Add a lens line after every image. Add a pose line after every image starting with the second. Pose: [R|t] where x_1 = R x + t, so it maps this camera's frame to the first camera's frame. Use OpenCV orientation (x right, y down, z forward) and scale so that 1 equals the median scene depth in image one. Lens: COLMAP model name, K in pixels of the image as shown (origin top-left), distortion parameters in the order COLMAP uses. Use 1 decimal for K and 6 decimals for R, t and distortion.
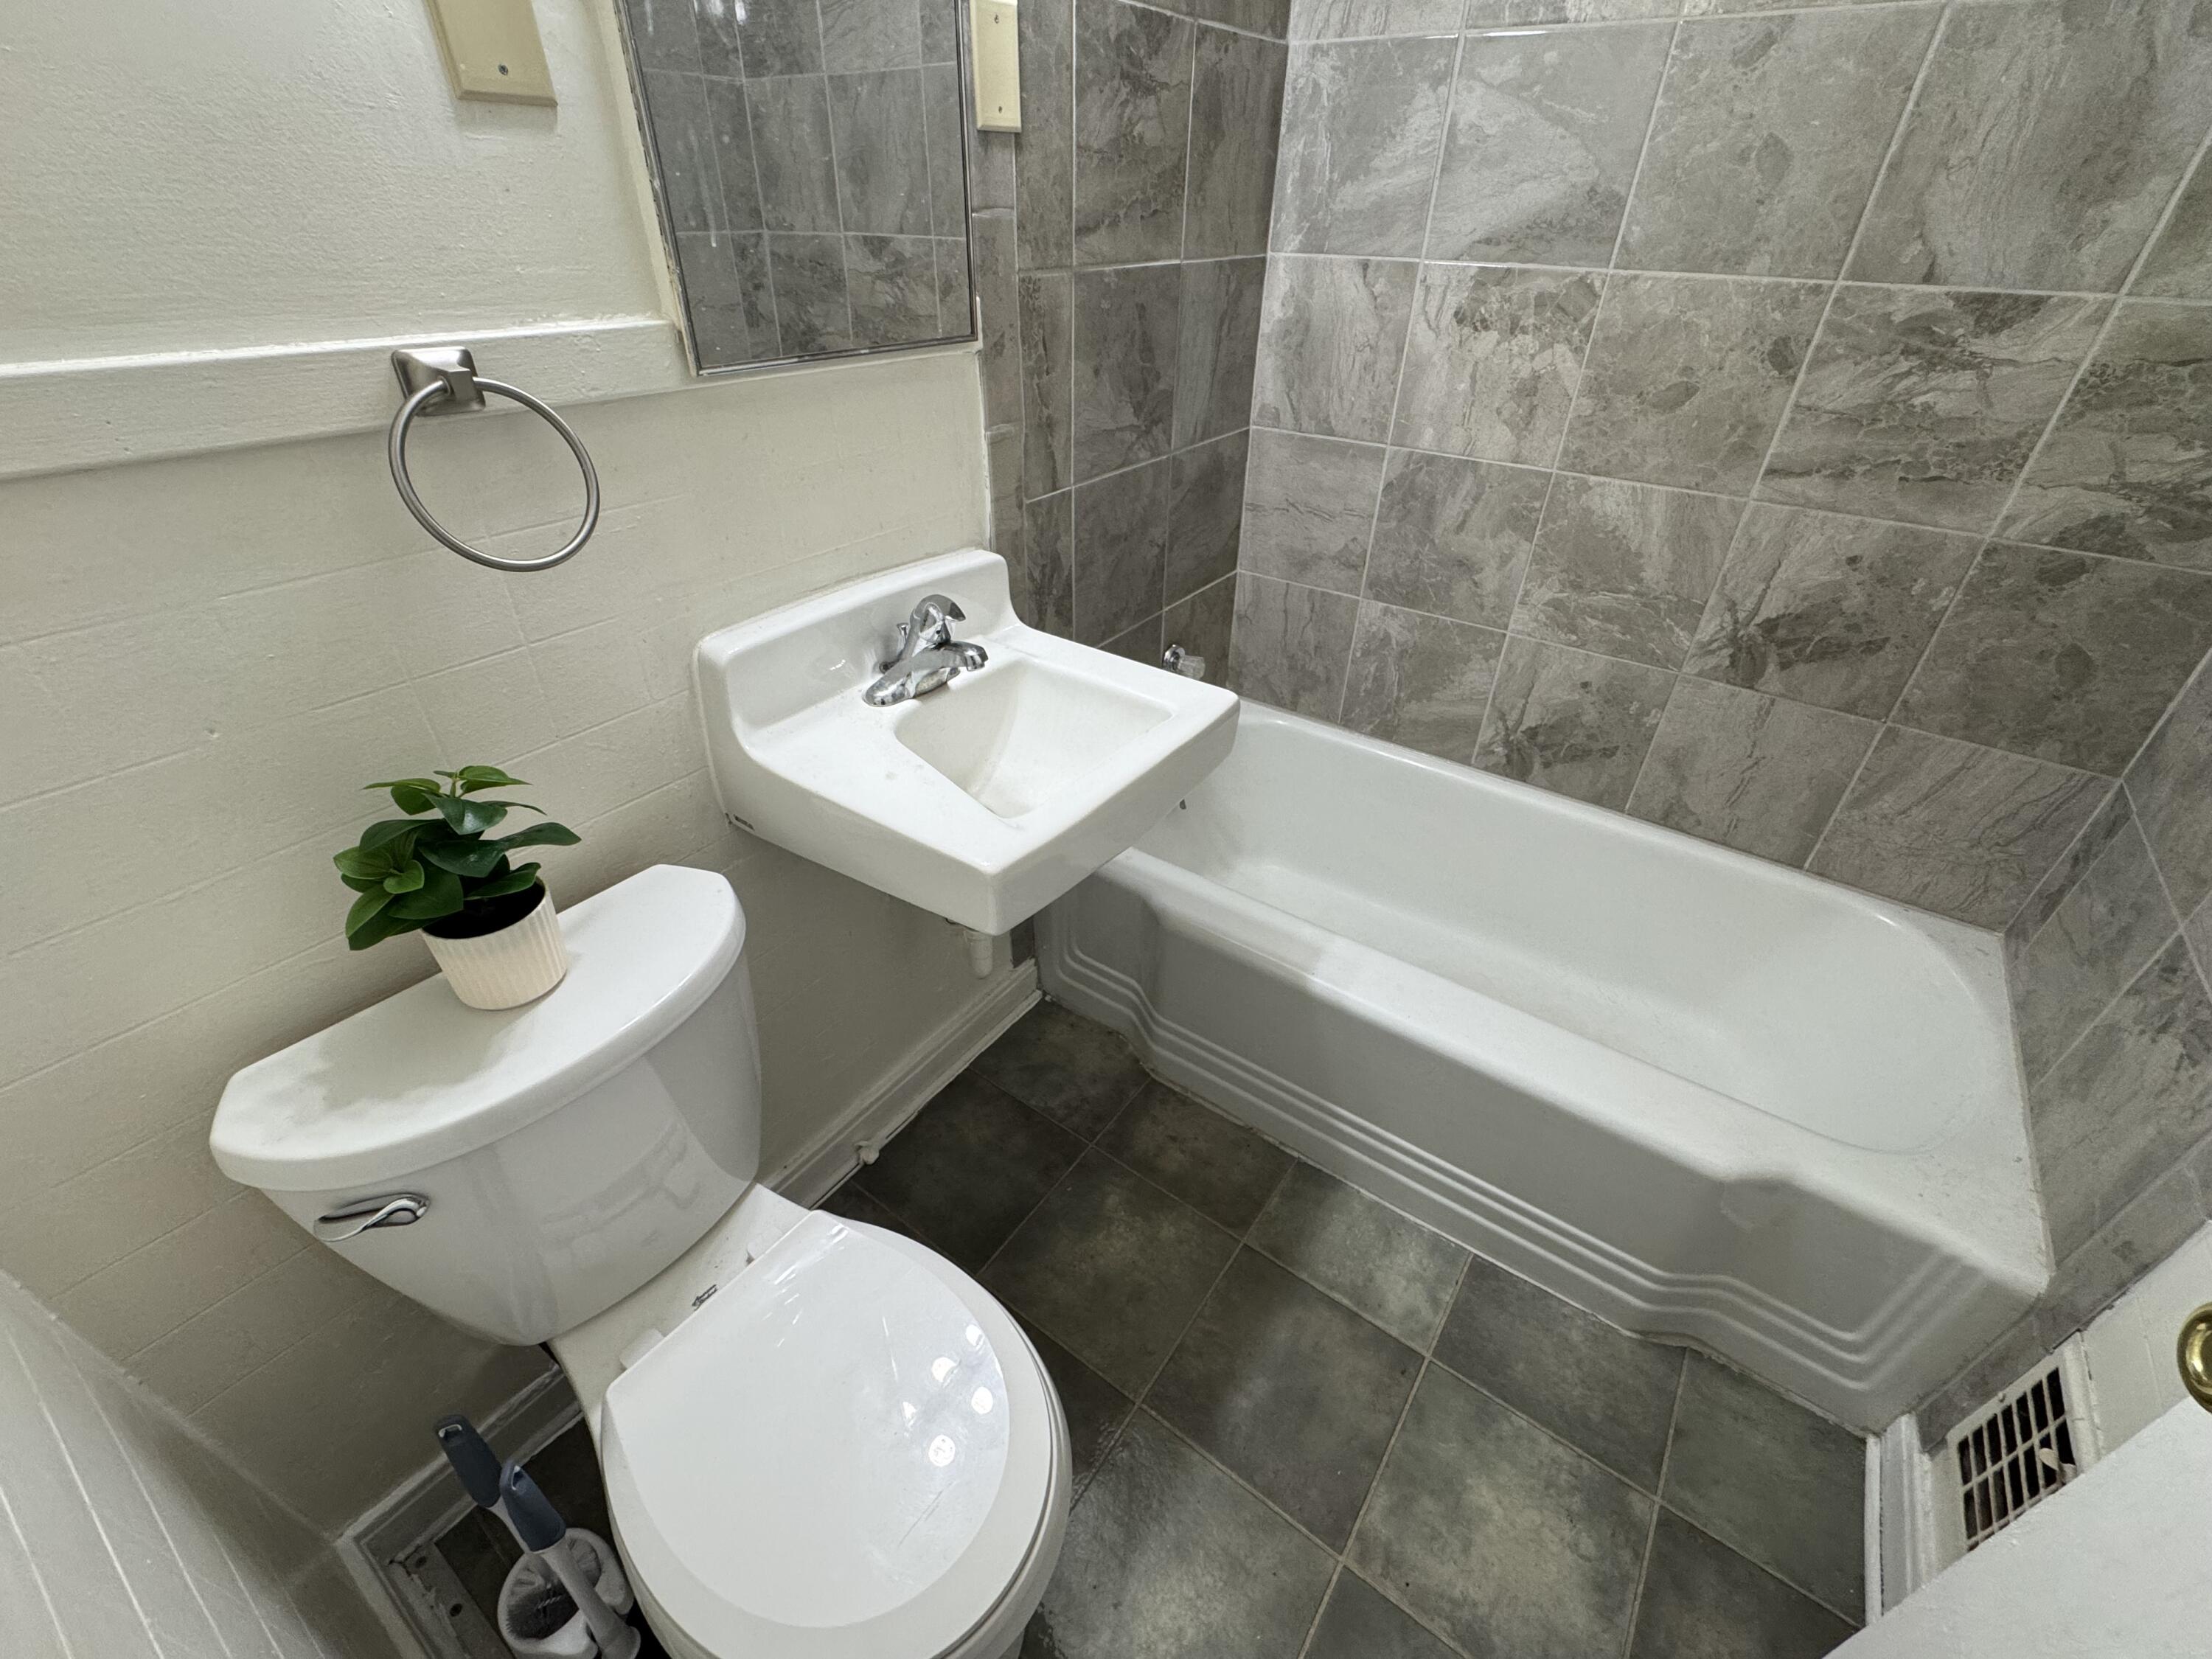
lens RADIAL K [[926.3, 0, 1102.6], [0, 926.3, 833.9], [0, 0, 1]] dist [-0.001544, 0.000308]
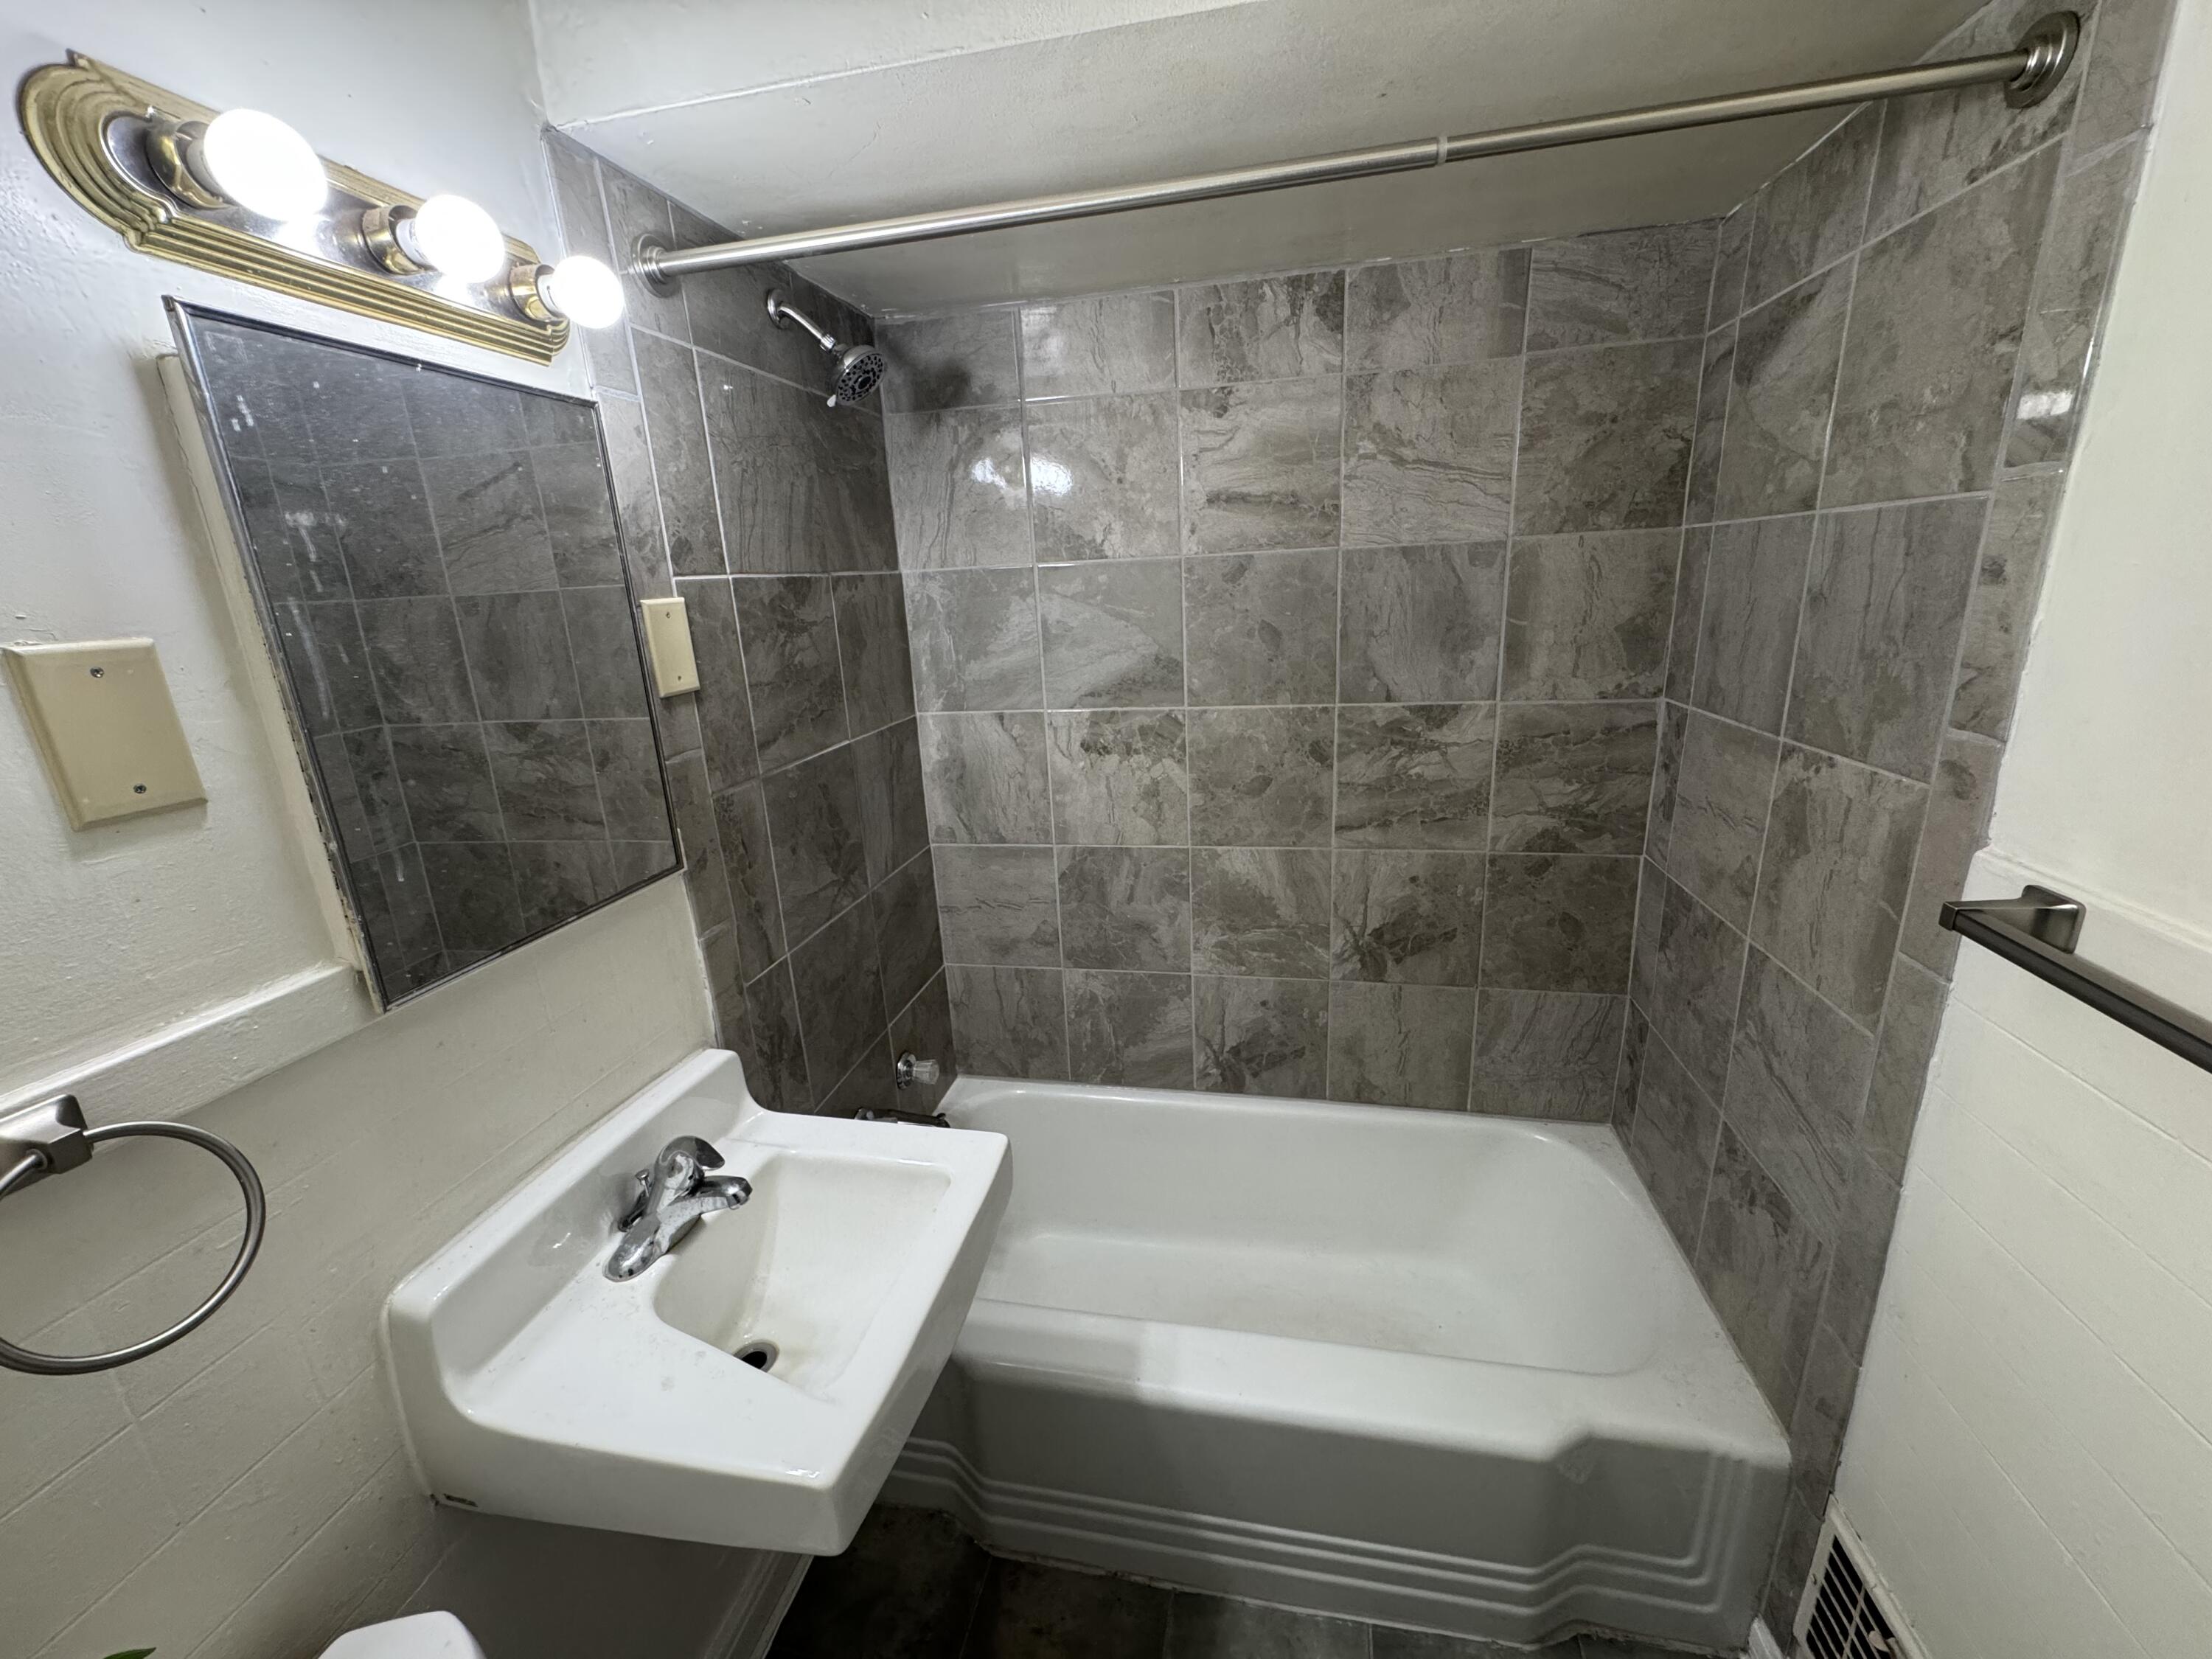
lens RADIAL K [[881.2, 0, 1105.2], [0, 881.2, 830.9], [0, 0, 1]] dist [-0.008163, 0.001327]
pose [[0.913923, -0.169410, 0.368842, -0.051933], [0.280297, 0.920671, -0.271658, -0.148325], [-0.293561, 0.351660, 0.888908, -0.020088]]
